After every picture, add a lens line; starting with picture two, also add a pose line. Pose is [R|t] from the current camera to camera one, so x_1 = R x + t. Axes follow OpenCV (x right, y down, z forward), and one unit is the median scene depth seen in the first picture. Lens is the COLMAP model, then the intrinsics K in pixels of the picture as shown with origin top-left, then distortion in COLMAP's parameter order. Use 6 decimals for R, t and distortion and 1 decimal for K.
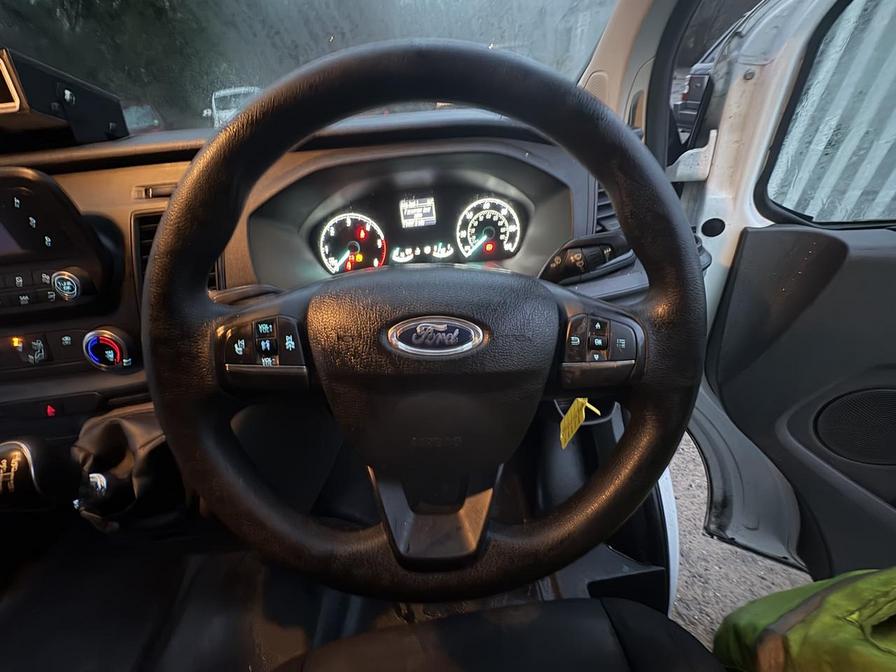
lens RADIAL K [[355.3, 0, 446.5], [0, 355.3, 336.5], [0, 0, 1]] dist [-0.001603, -0.000114]
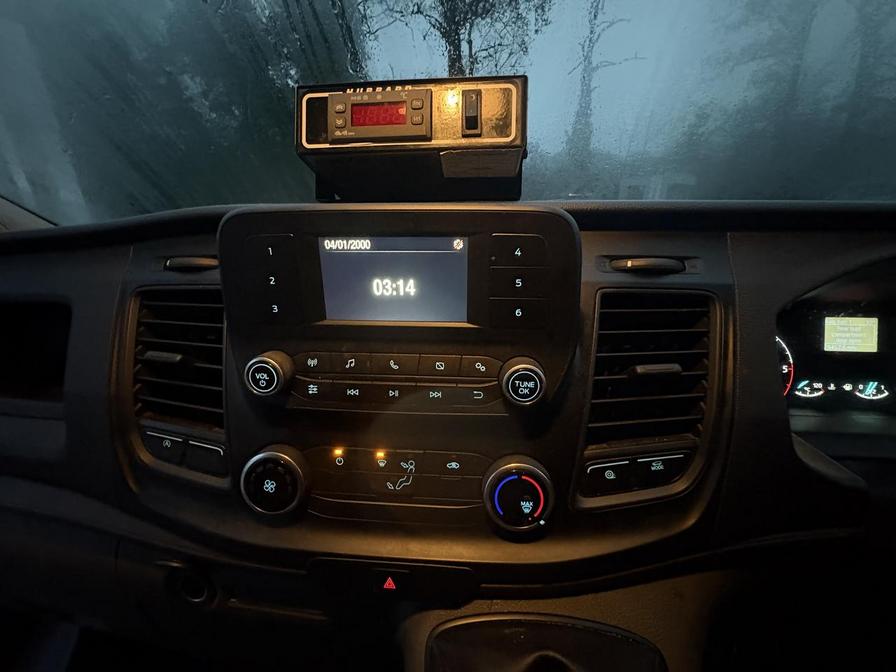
lens RADIAL K [[355.3, 0, 446.5], [0, 355.3, 336.5], [0, 0, 1]] dist [-0.001603, -0.000114]
pose [[0.980918, 0.125759, -0.148273, -0.745785], [-0.163664, 0.945776, -0.280572, -0.019553], [0.104948, 0.299485, 0.948311, 0.255035]]
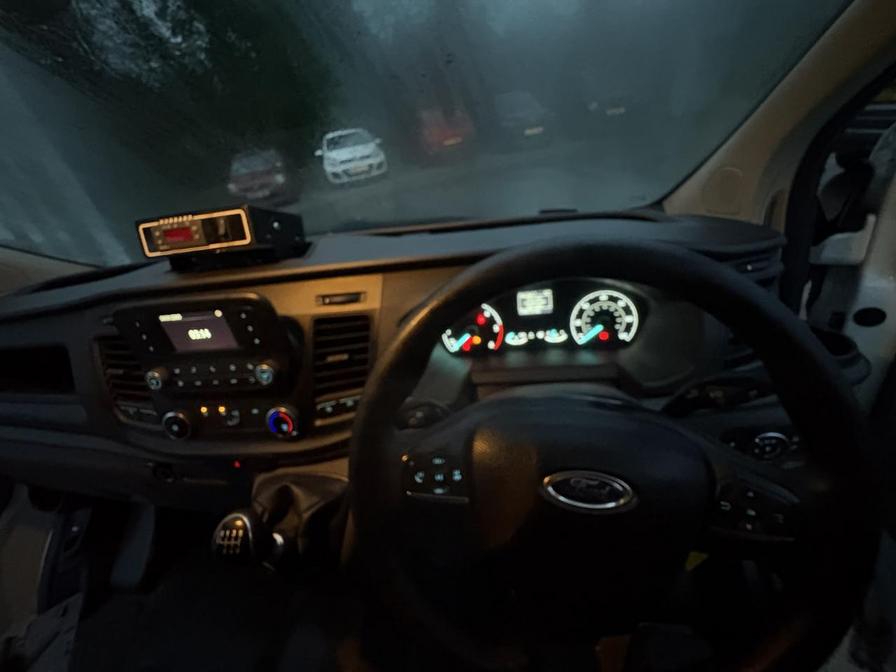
lens RADIAL K [[359.4, 0, 446.1], [0, 359.4, 335.0], [0, 0, 1]] dist [0.000051, -0.000470]
pose [[0.977425, 0.051954, -0.204796, -0.113147], [-0.064241, 0.996483, -0.053807, -0.173438], [0.201280, 0.065749, 0.977325, -0.100120]]
